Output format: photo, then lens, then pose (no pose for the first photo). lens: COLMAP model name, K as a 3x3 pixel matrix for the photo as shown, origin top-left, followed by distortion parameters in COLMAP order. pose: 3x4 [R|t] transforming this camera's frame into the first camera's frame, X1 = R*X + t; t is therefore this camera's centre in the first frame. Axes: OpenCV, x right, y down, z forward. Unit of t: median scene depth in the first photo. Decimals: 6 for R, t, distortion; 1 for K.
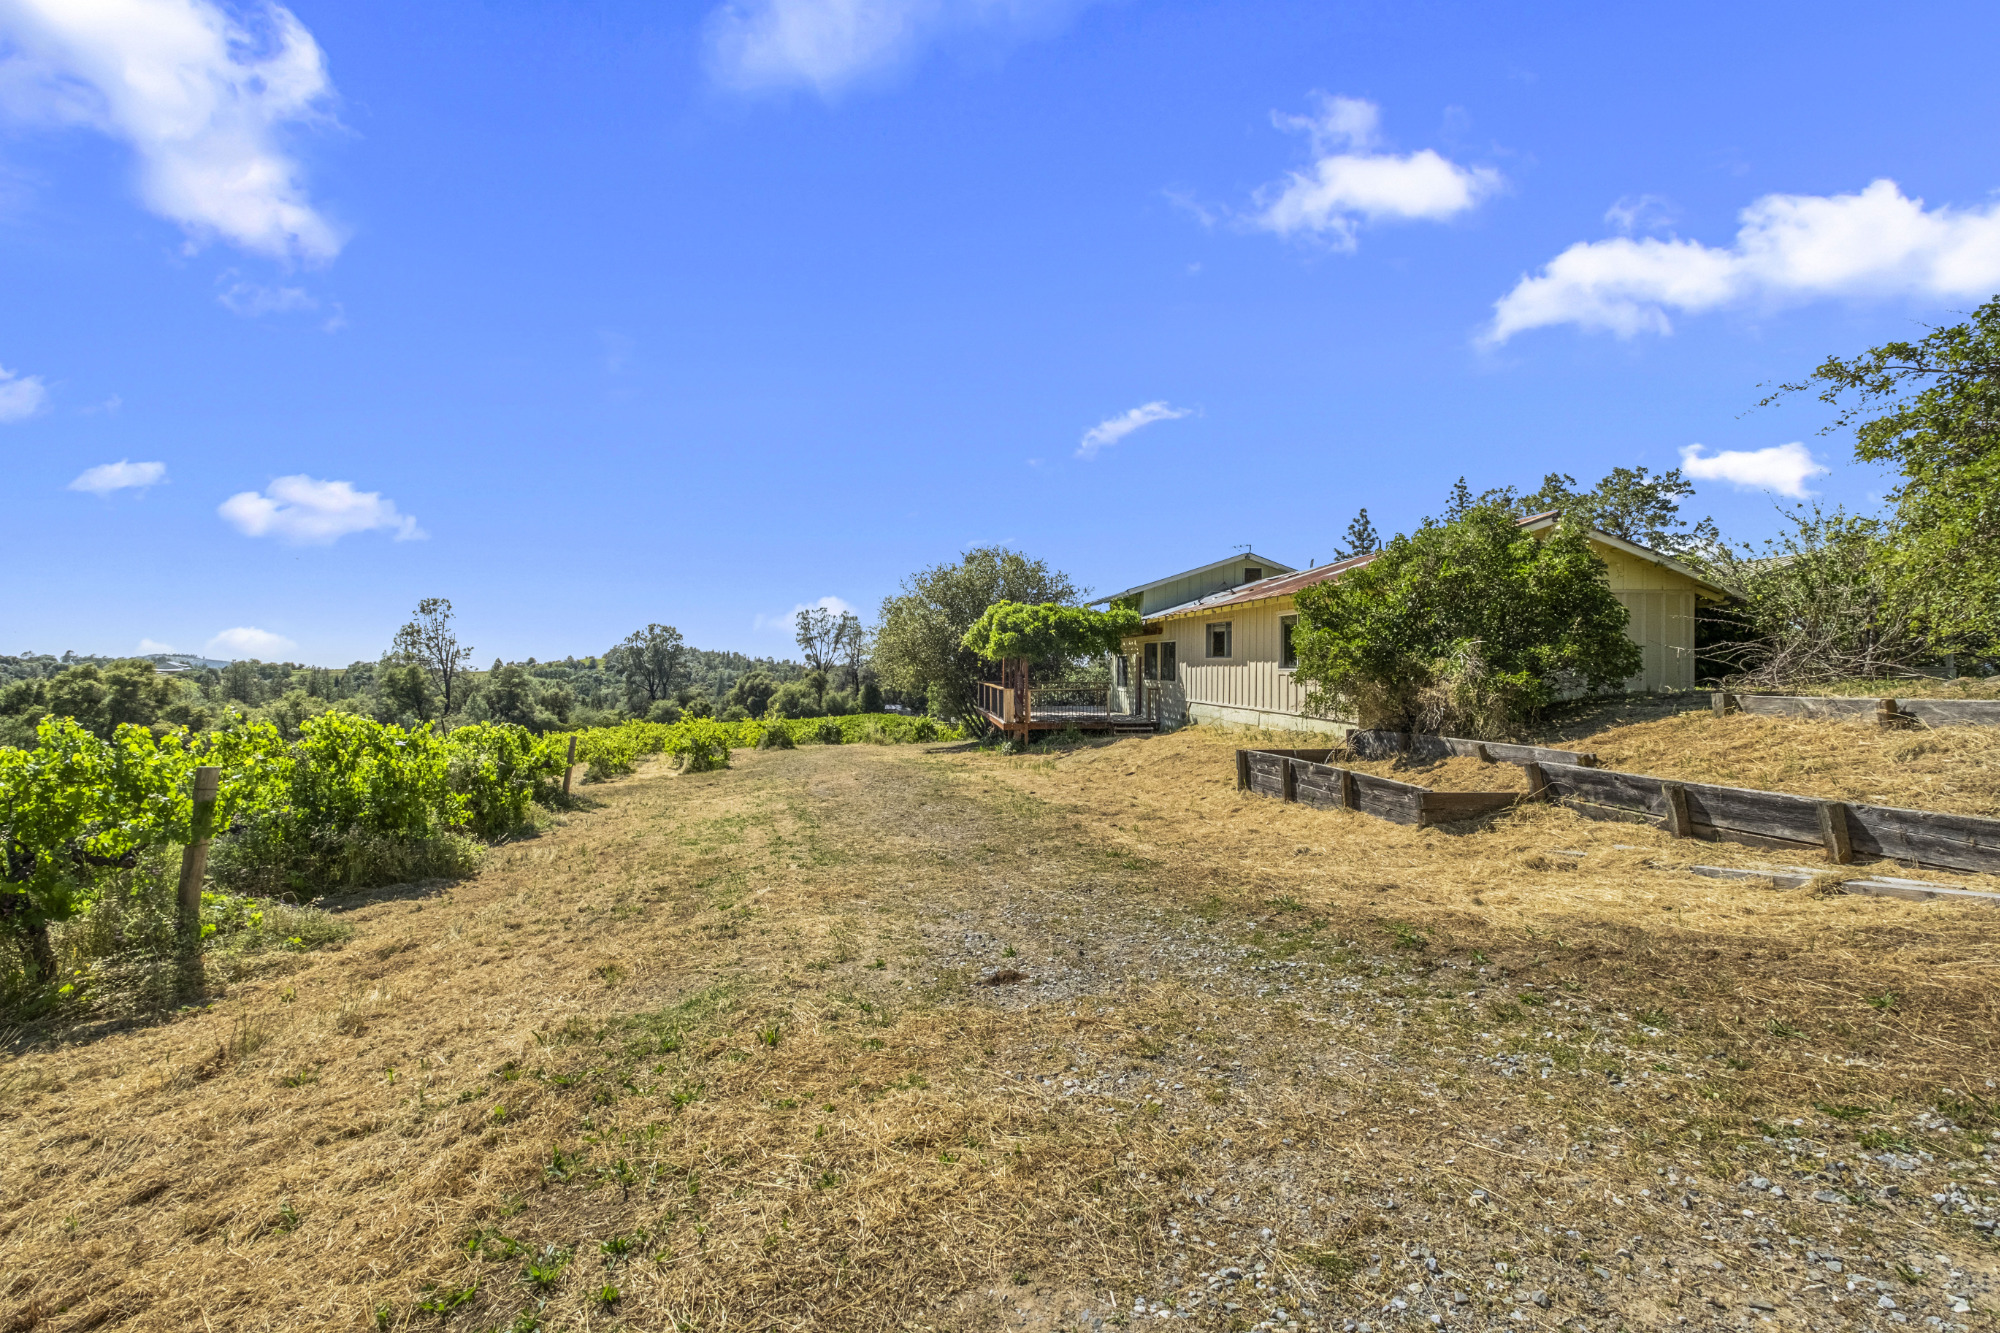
lens RADIAL K [[860.4, 0, 998.1], [0, 860.4, 659.6], [0, 0, 1]] dist [-0.002552, -0.001033]
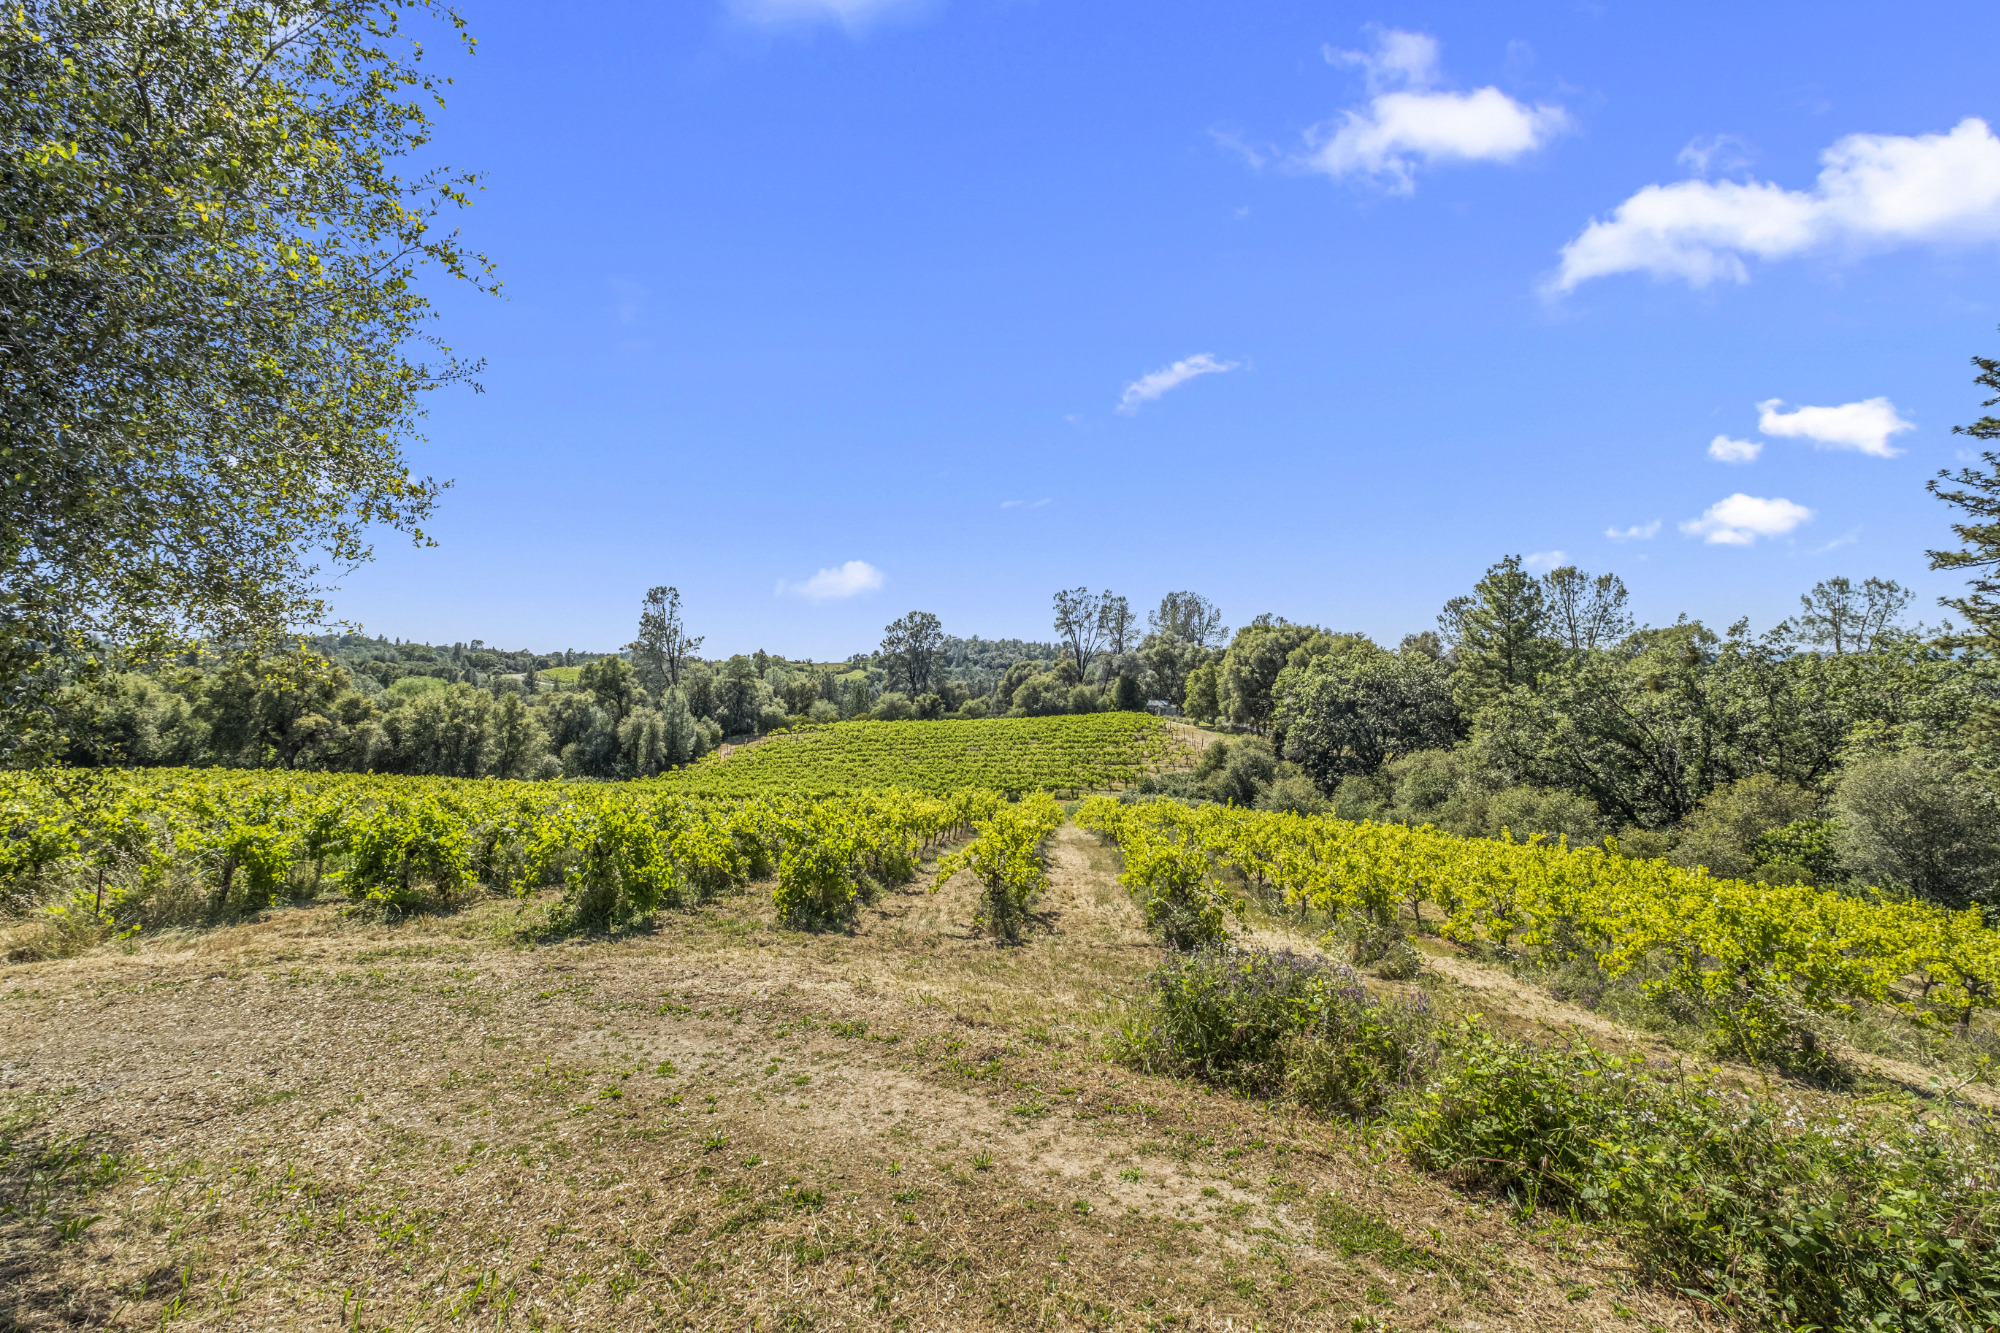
lens RADIAL K [[860.4, 0, 1003.8], [0, 860.4, 655.3], [0, 0, 1]] dist [-0.002552, -0.001033]
pose [[0.932049, -0.007694, -0.362252, 0.043743], [0.009850, 0.999943, 0.004105, 0.004662], [0.362200, -0.007394, 0.932071, 0.192819]]
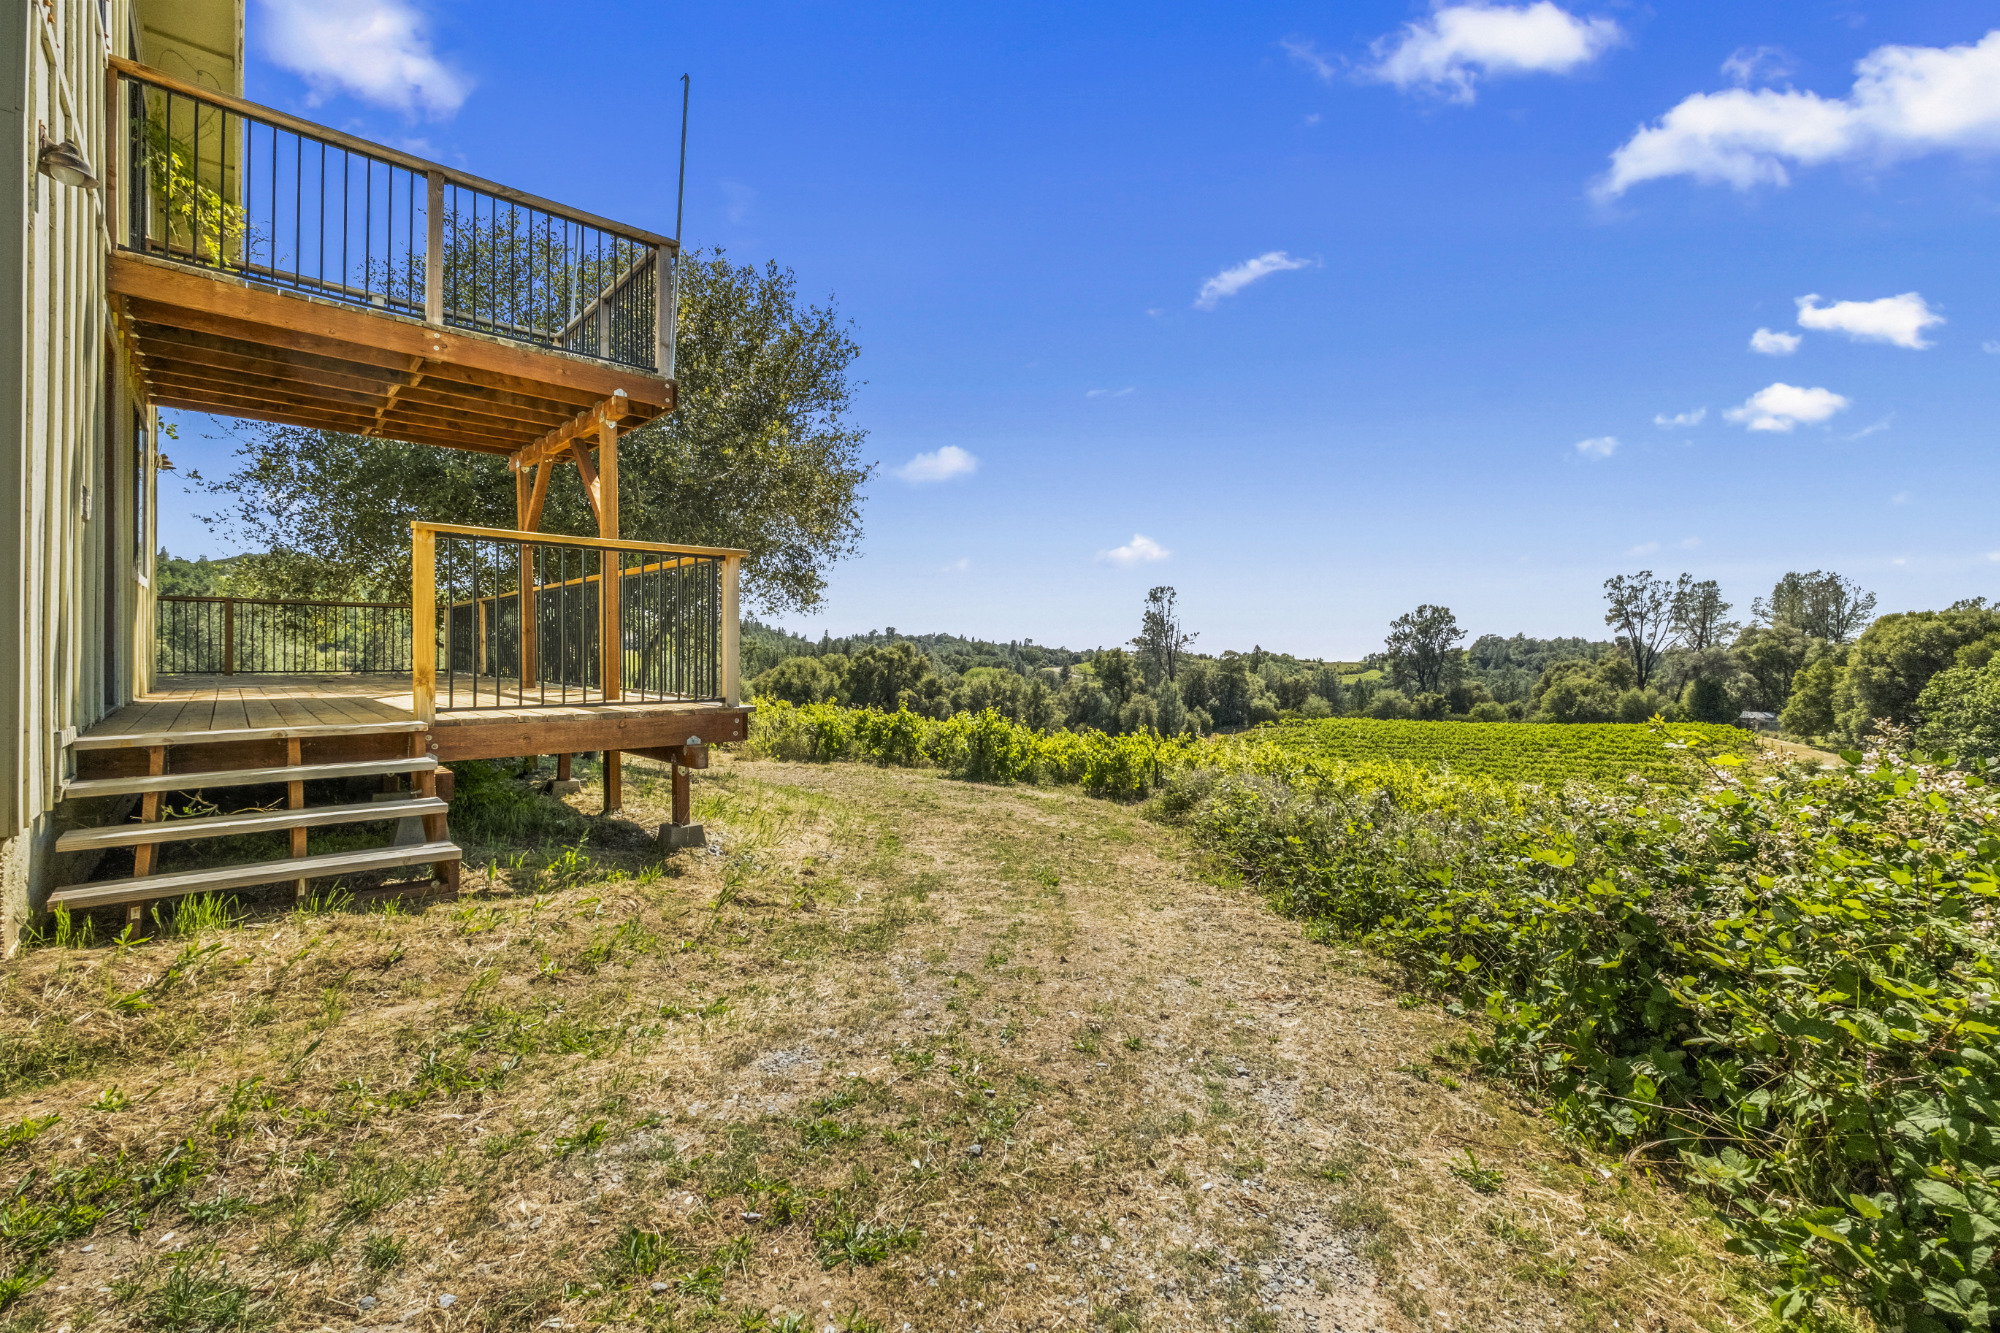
lens RADIAL K [[860.4, 0, 1008.1], [0, 860.4, 659.3], [0, 0, 1]] dist [-0.002552, -0.001033]
pose [[0.585533, 0.005030, -0.810633, 0.076612], [0.001021, 0.999975, 0.006943, 0.008813], [0.810648, -0.004893, 0.585513, 0.183757]]
